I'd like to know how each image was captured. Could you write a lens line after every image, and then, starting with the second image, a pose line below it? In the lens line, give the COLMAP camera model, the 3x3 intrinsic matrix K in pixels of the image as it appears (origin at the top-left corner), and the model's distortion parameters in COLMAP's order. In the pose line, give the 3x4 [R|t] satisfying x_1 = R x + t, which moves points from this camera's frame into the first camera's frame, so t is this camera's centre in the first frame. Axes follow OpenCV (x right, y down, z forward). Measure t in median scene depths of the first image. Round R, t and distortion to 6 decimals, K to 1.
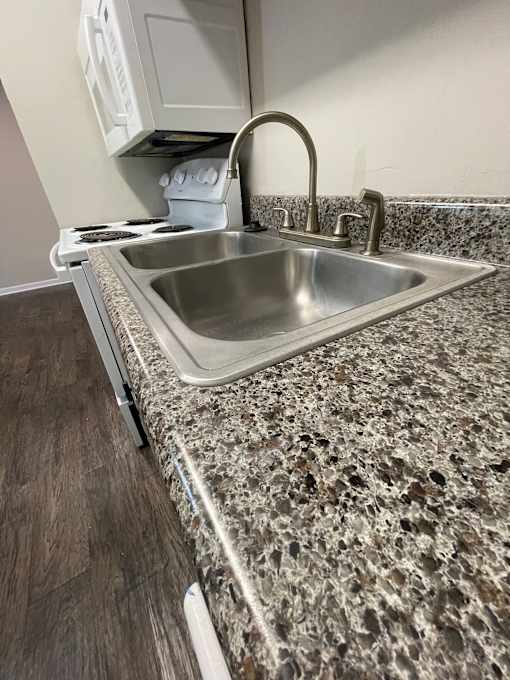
lens RADIAL K [[272.9, 0, 254.1], [0, 272.9, 339.1], [0, 0, 1]] dist [-0.001145, -0.000803]
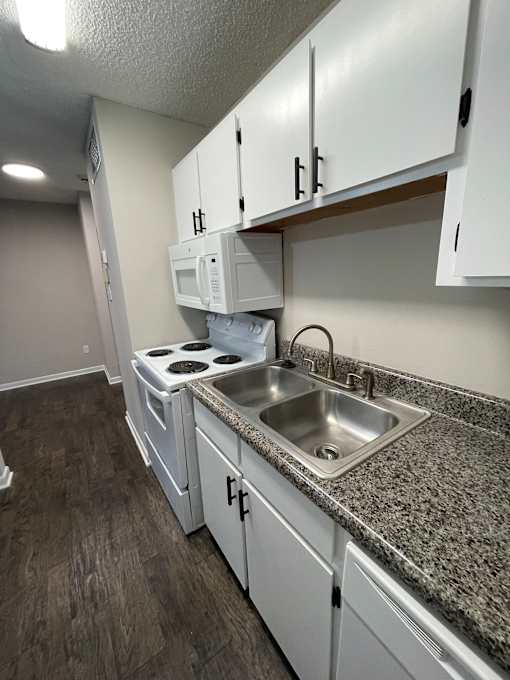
lens RADIAL K [[272.9, 0, 253.8], [0, 272.9, 339.0], [0, 0, 1]] dist [-0.001145, -0.000803]
pose [[0.998309, 0.013303, 0.056586, -0.402019], [0.003550, 0.957690, -0.287778, -0.145509], [-0.058020, 0.287493, 0.956024, -0.733783]]
